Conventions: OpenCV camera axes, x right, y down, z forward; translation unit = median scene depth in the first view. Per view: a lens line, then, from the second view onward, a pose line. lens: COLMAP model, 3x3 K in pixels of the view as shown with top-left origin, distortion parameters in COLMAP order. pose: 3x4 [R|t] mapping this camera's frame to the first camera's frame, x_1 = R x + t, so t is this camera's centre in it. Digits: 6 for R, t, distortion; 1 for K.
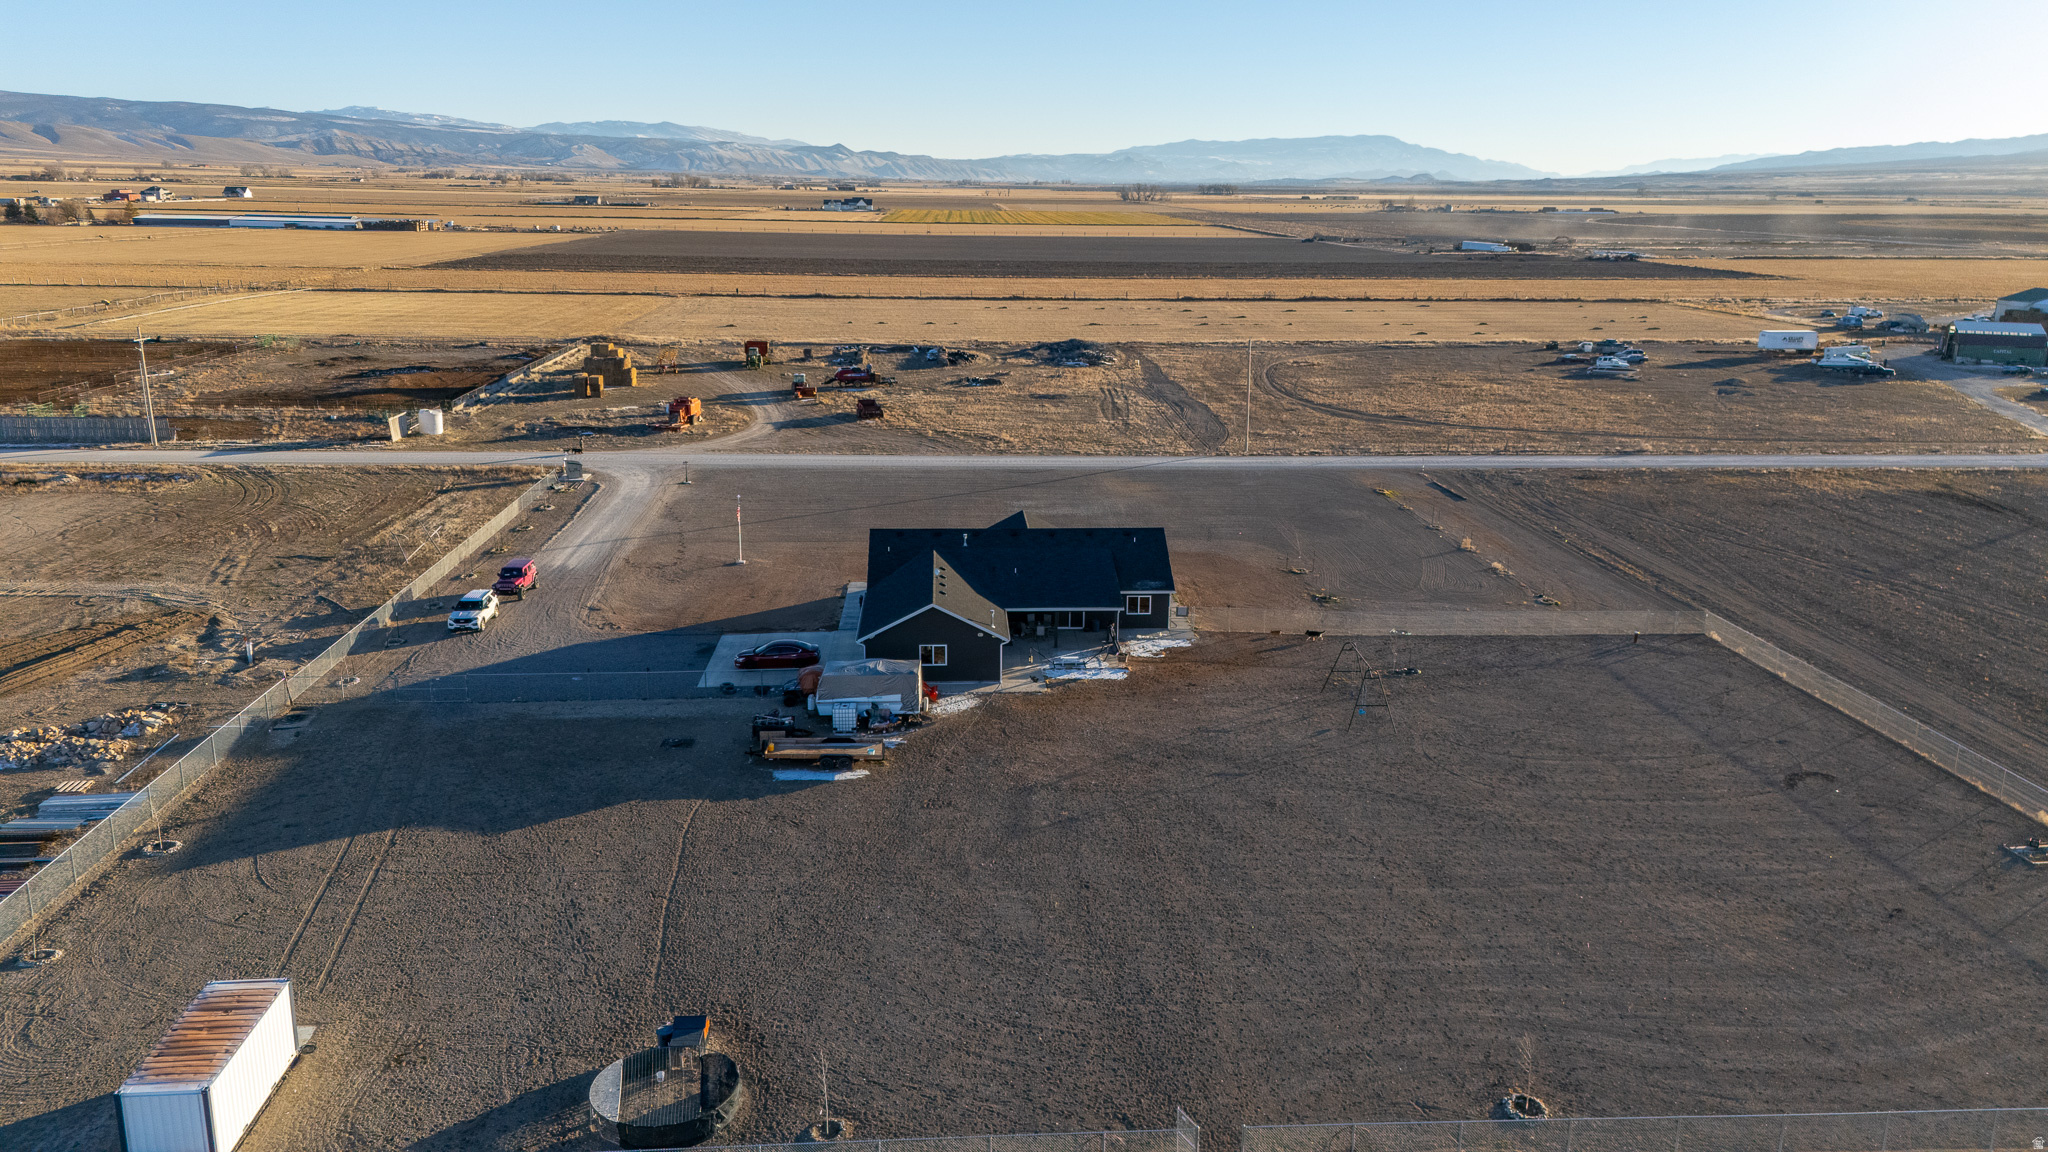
lens RADIAL K [[1495.5, 0, 1021.9], [0, 1495.5, 573.2], [0, 0, 1]] dist [0.075077, -0.066463]
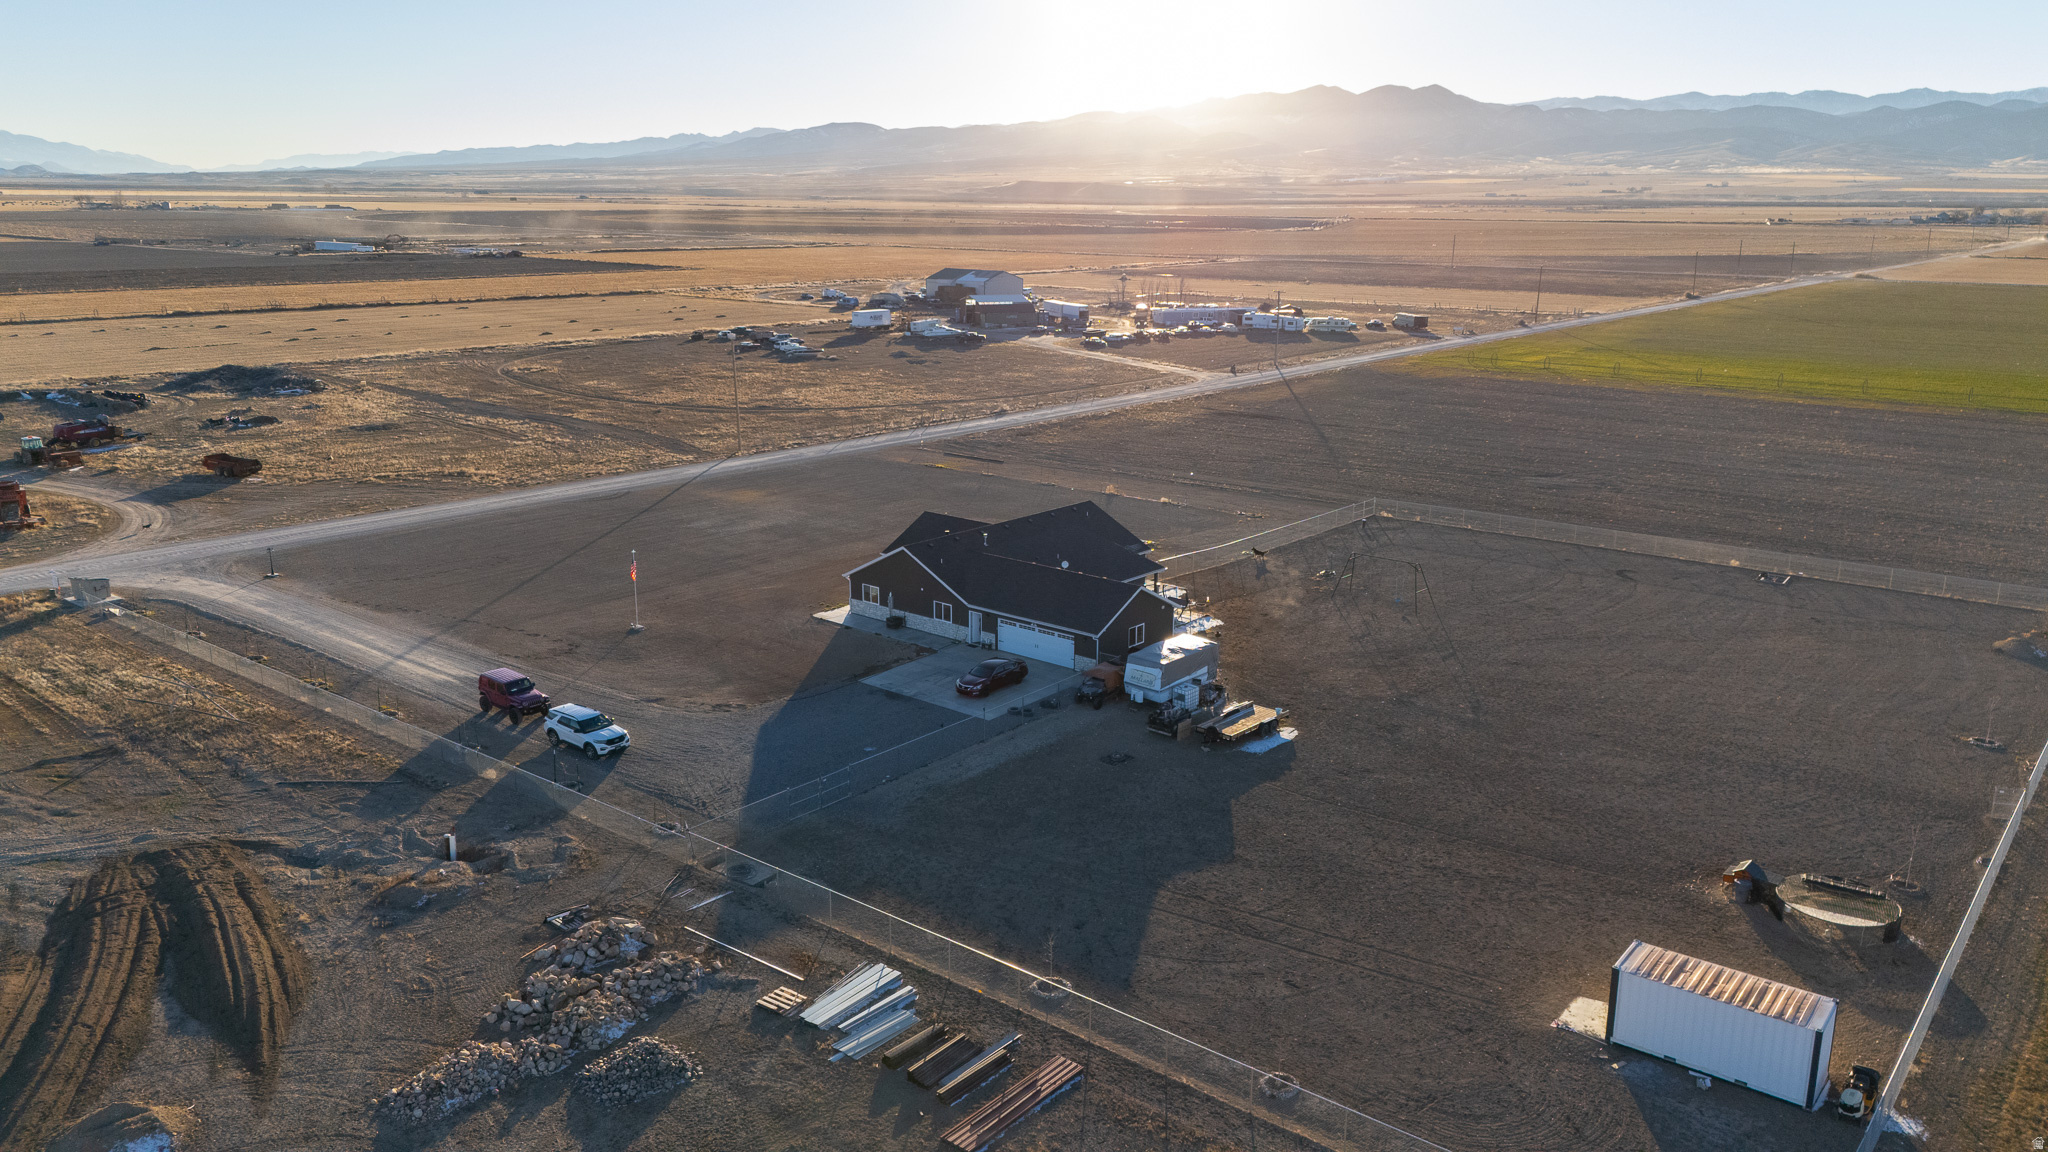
lens RADIAL K [[1495.5, 0, 1022.3], [0, 1495.5, 573.5], [0, 0, 1]] dist [0.075077, -0.066463]
pose [[0.684897, -0.186719, 0.704309, -0.750327], [0.184990, 0.979497, 0.079783, -0.077176], [-0.704766, 0.075647, 0.705396, 0.269372]]
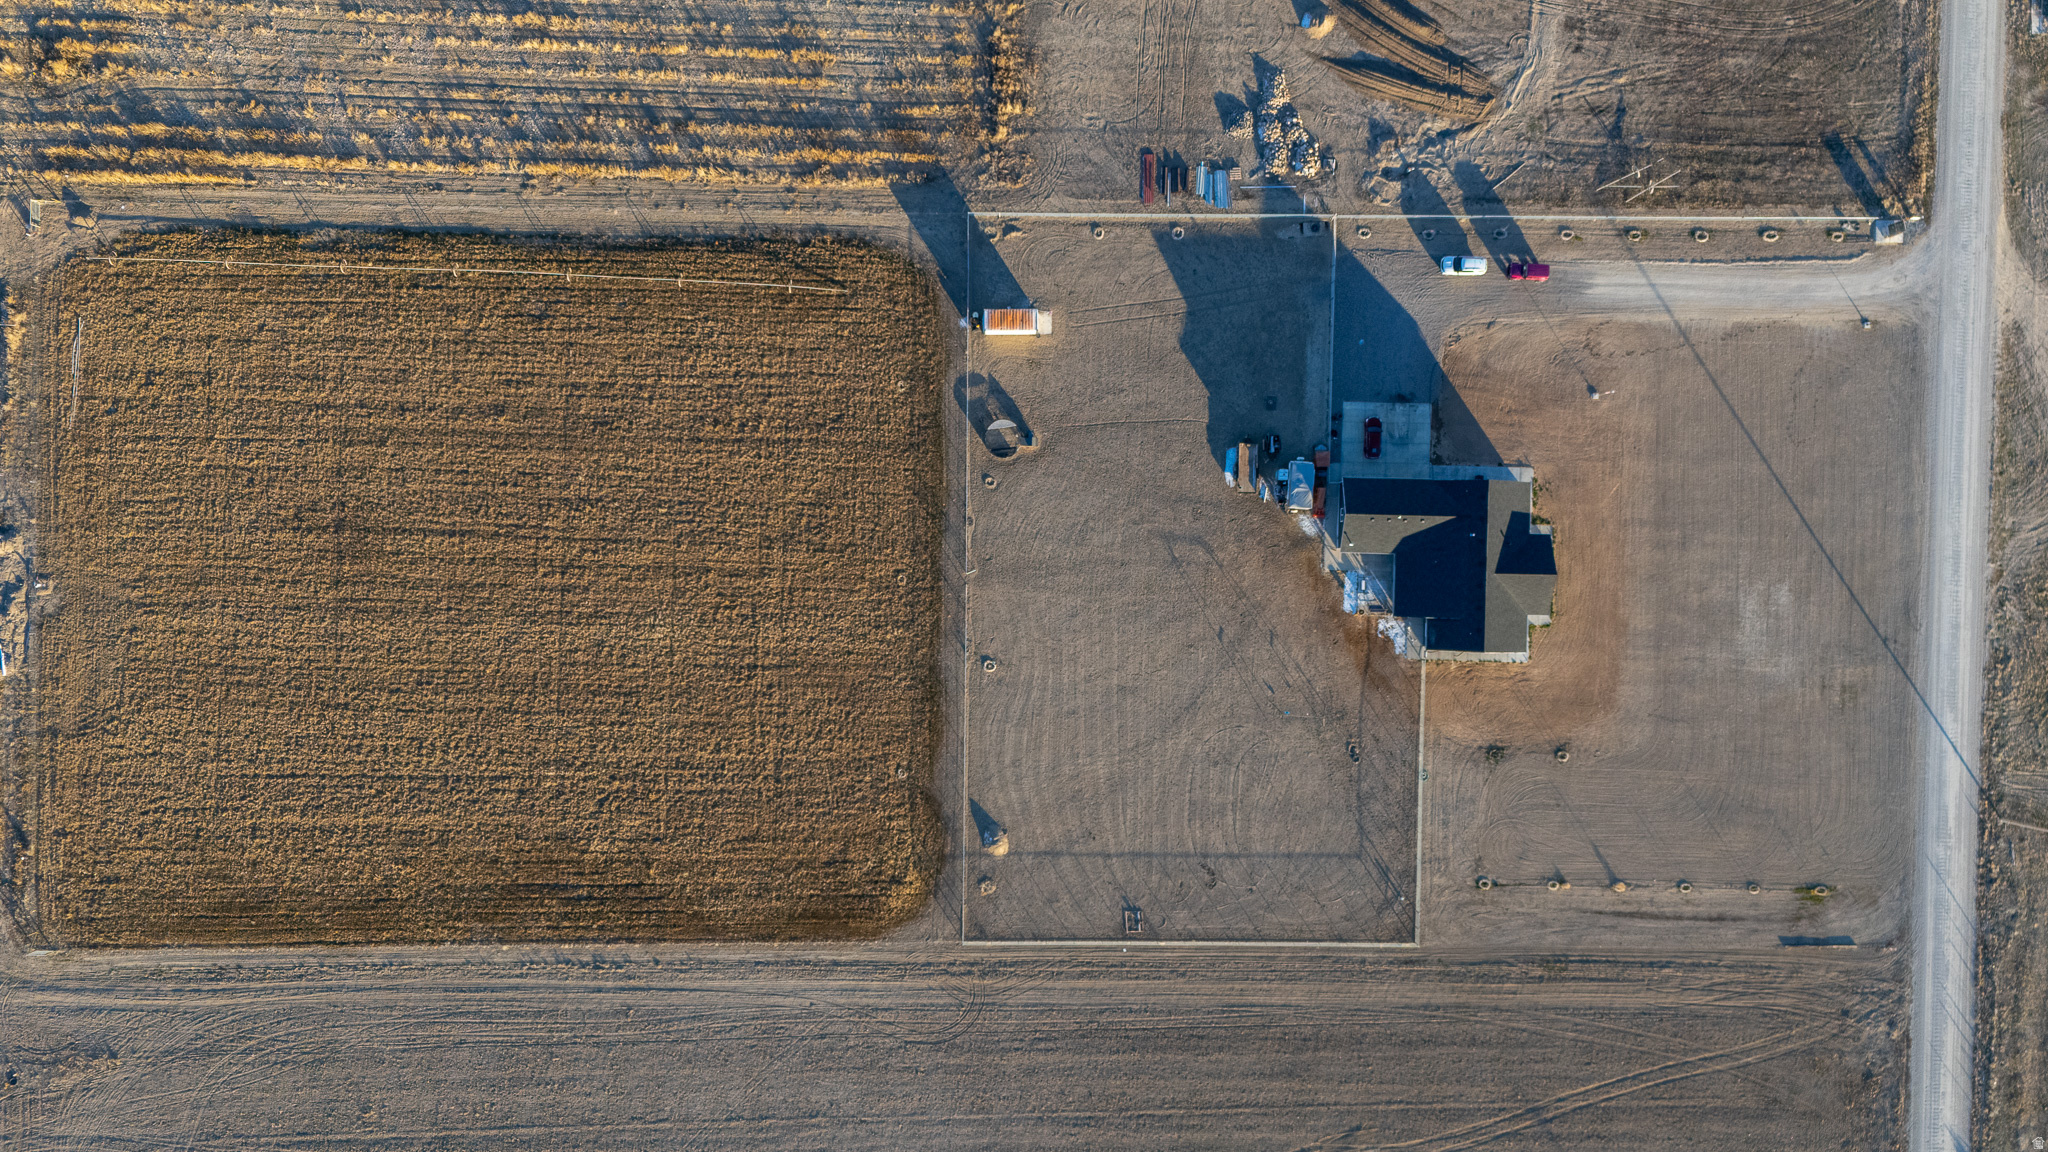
lens RADIAL K [[1495.5, 0, 1005.2], [0, 1495.5, 572.0], [0, 0, 1]] dist [0.075077, -0.066463]
pose [[-0.077469, 0.996959, -0.008499, 0.062789], [-0.273883, -0.013084, 0.961674, -1.573899], [0.958638, 0.076828, 0.274063, 0.002795]]
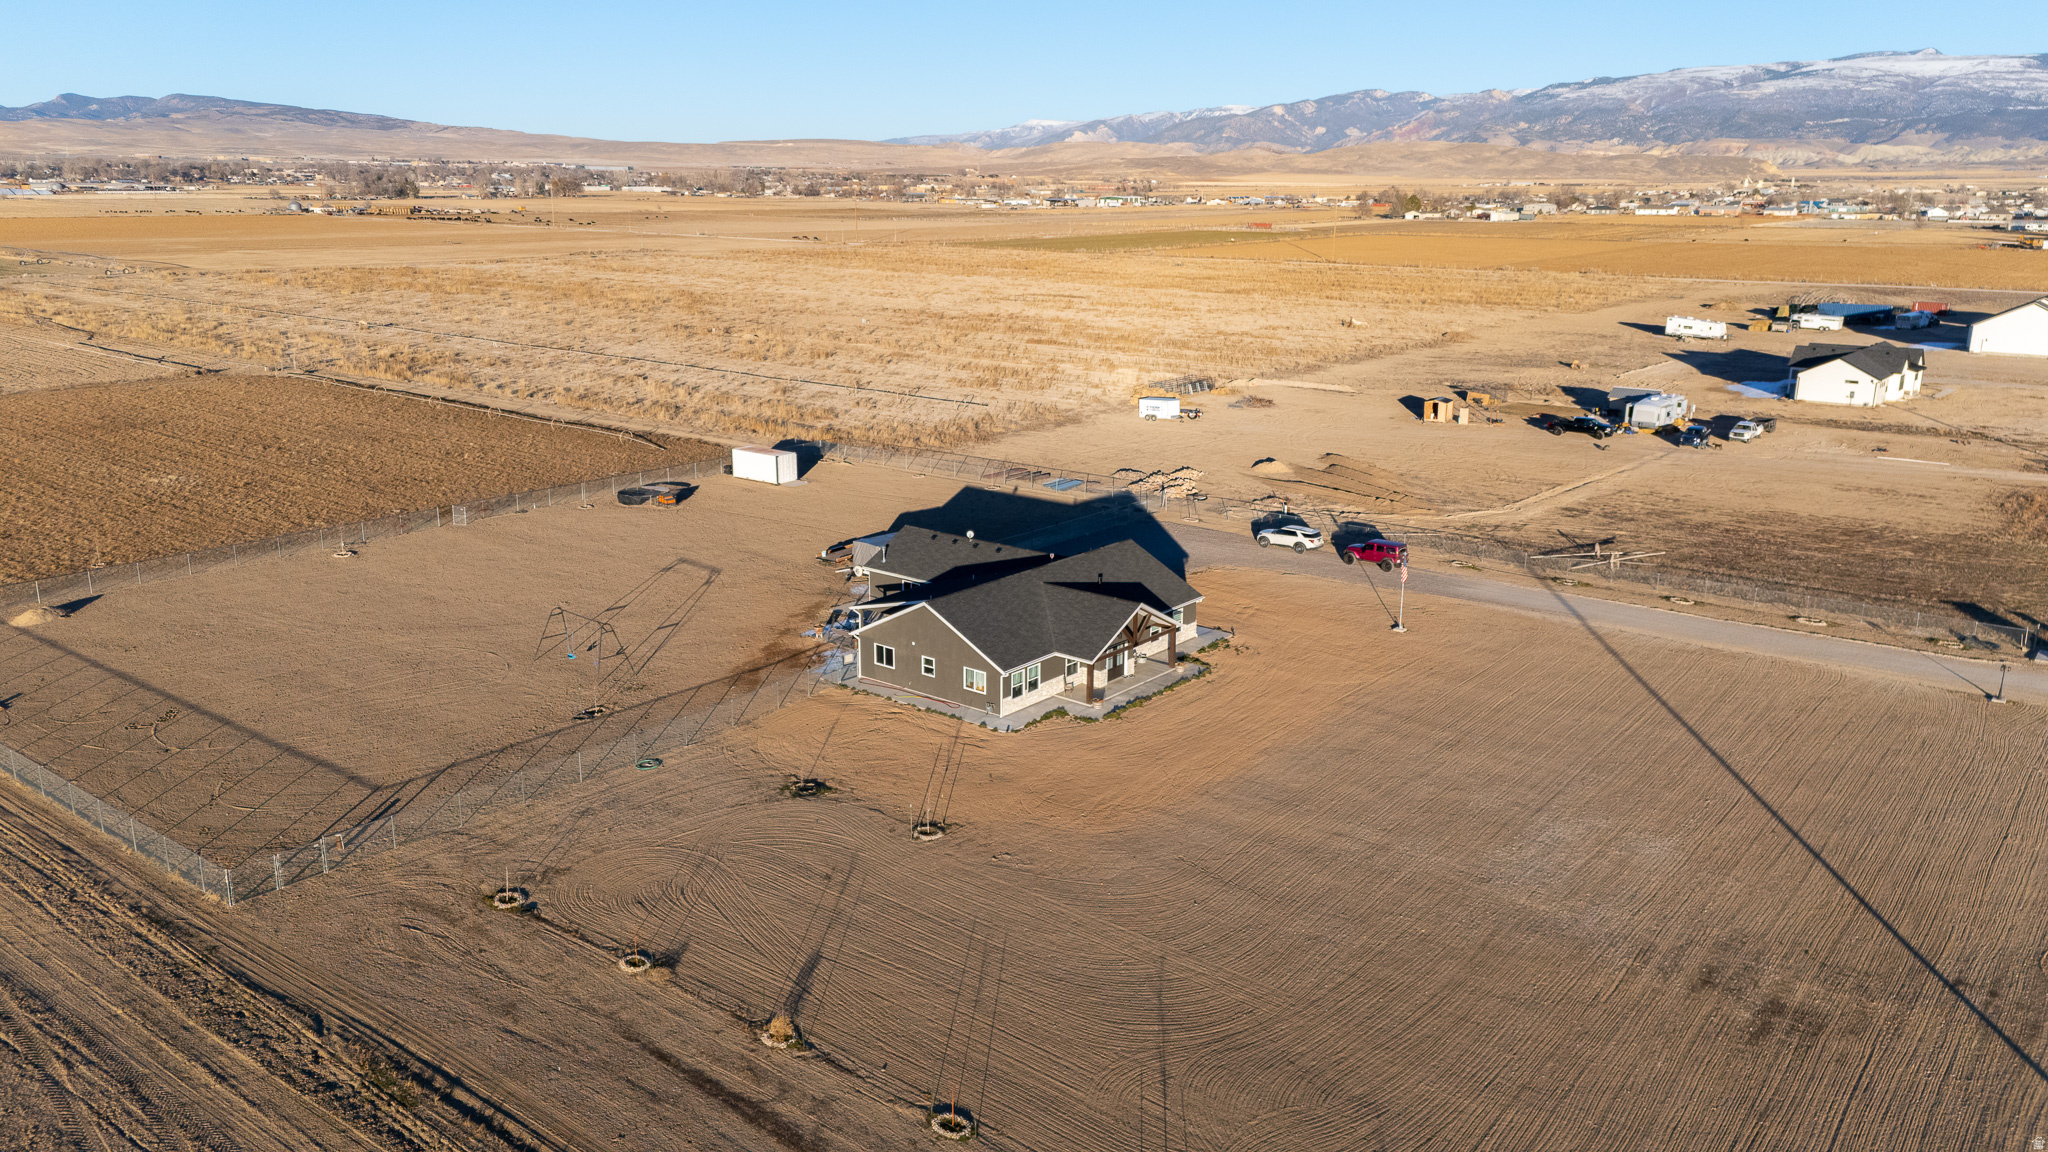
lens RADIAL K [[1495.5, 0, 1025.2], [0, 1495.5, 572.3], [0, 0, 1]] dist [0.075077, -0.066463]
pose [[-0.666469, 0.176688, -0.724293, 0.666112], [-0.200180, 0.893424, 0.402145, -0.395948], [0.718155, 0.413006, -0.560070, 1.537787]]
